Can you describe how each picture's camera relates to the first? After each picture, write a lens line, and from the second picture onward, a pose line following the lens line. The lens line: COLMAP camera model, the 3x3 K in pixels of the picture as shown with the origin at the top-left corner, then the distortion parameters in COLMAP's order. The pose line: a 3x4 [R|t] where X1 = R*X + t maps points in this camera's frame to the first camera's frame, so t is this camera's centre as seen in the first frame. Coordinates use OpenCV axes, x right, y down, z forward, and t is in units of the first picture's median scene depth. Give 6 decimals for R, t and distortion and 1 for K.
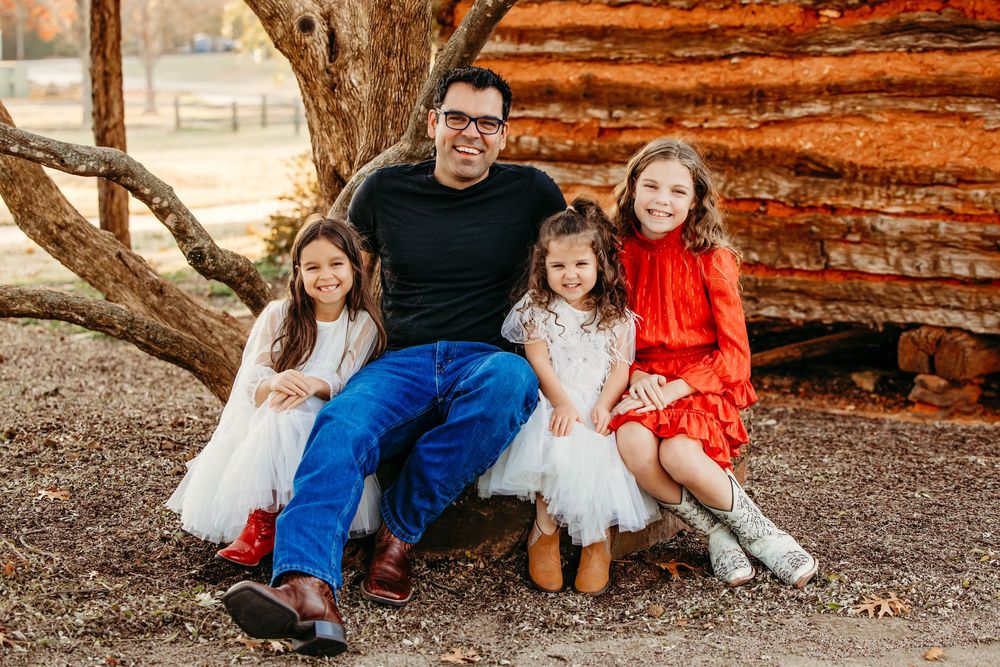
lens RADIAL K [[2121.0, 0, 500.0], [0, 2121.0, 333.5], [0, 0, 1]] dist [0.022059, 0.096260]
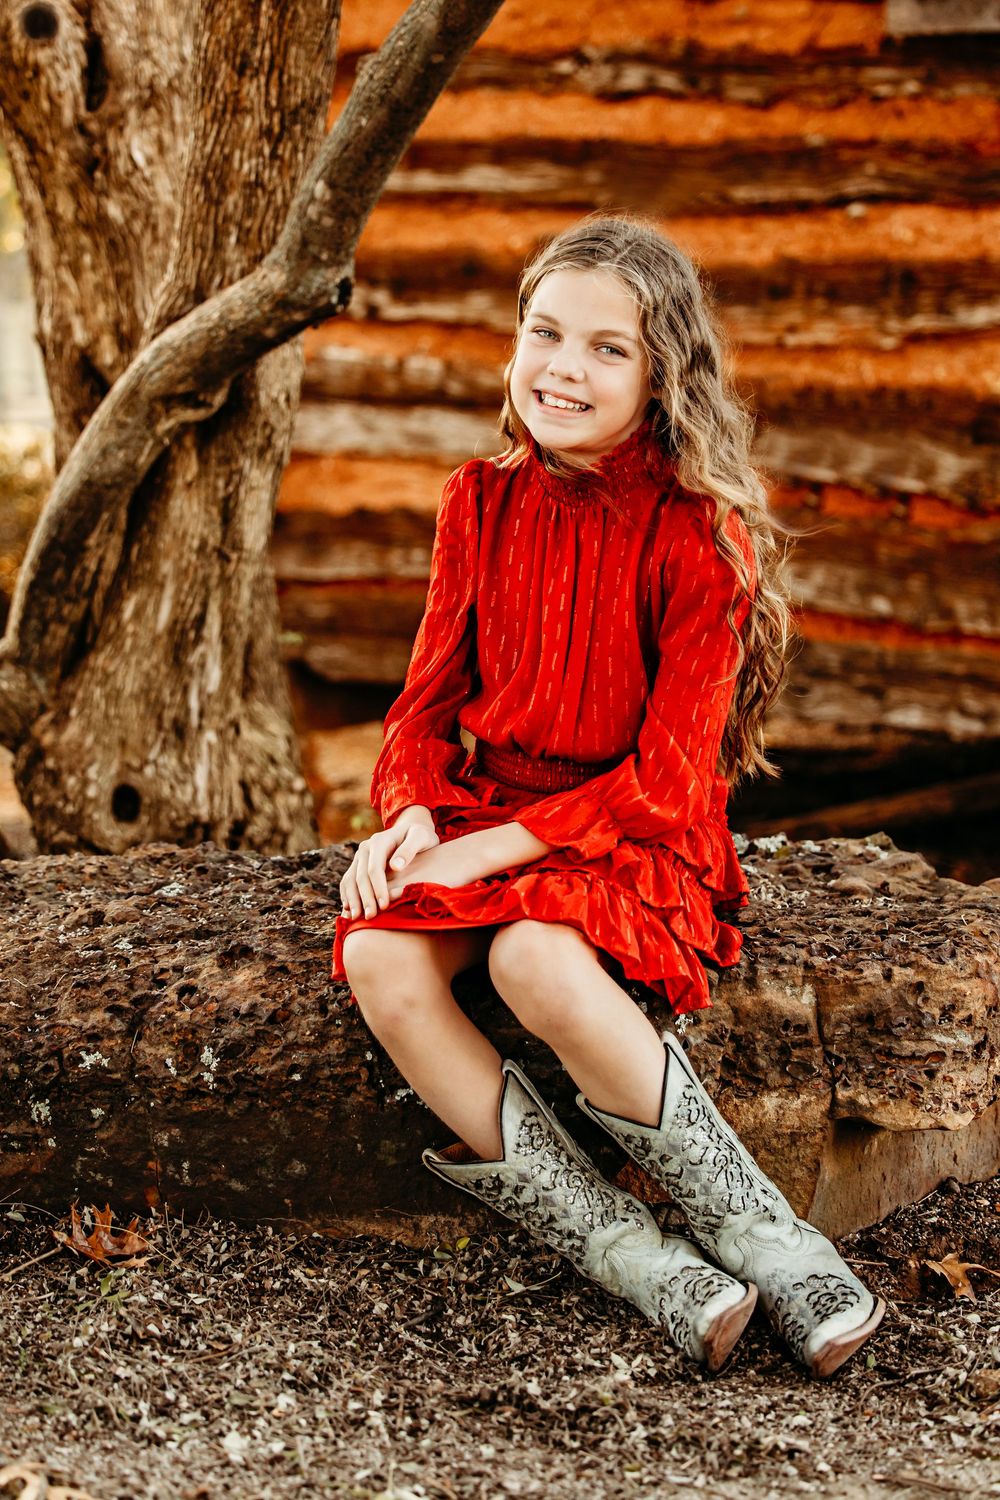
lens RADIAL K [[3470.0, 0, 387.5], [0, 3470.0, 751.1], [0, 0, 1]] dist [0.036941, -0.141950]
pose [[0.998063, 0.031425, 0.053698, -0.039989], [-0.030712, 0.999429, -0.014054, 0.013342], [-0.054109, 0.012377, 0.998458, 0.199540]]
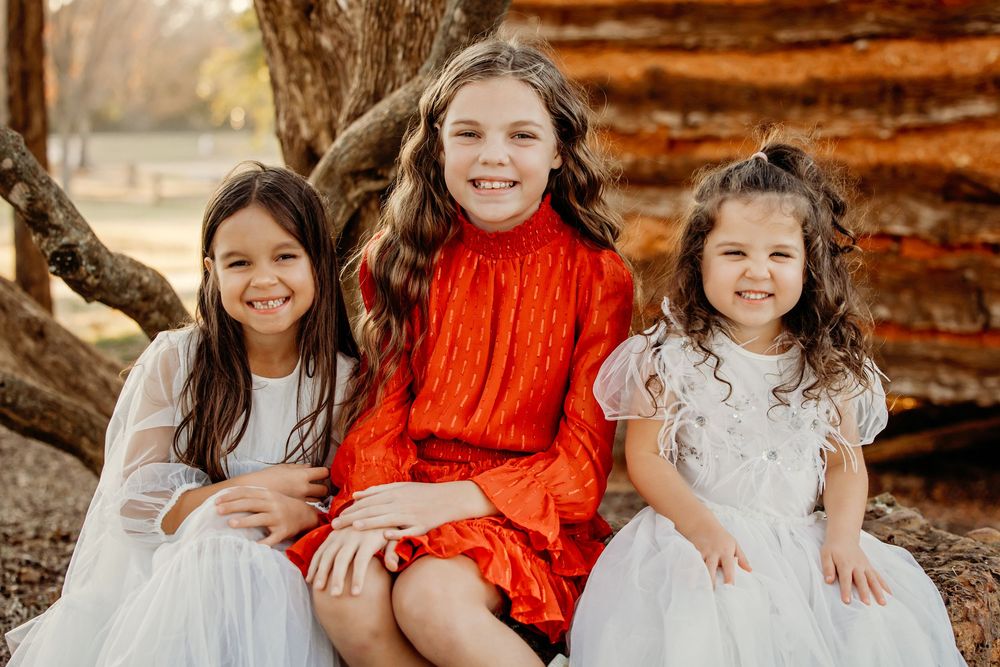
lens RADIAL K [[2057.5, 0, 517.6], [0, 2057.5, 371.3], [0, 0, 1]] dist [-0.029320, 0.174845]
pose [[0.999667, 0.017480, 0.018998, -0.020313], [-0.016998, 0.999538, -0.025211, 0.004376], [-0.019430, 0.024880, 0.999502, 0.302711]]
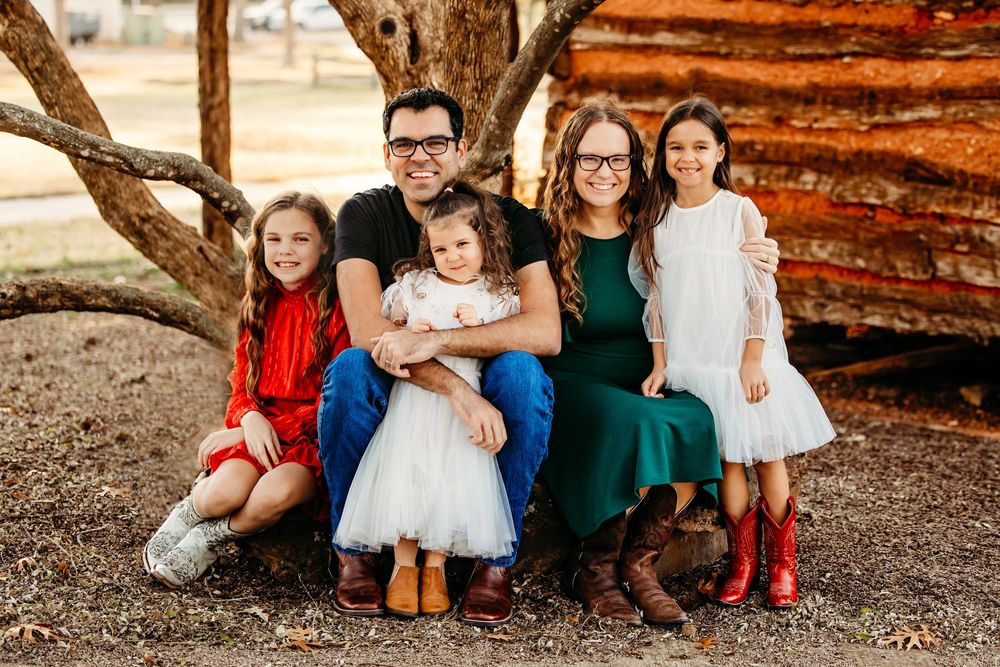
lens RADIAL K [[2283.3, 0, 500.0], [0, 2283.3, 333.5], [0, 0, 1]] dist [-0.031927, -0.057185]
pose [[0.996921, 0.033383, -0.070955, 0.032097], [-0.032471, 0.999375, 0.013963, -0.013913], [0.071377, -0.011616, 0.997382, -0.050291]]
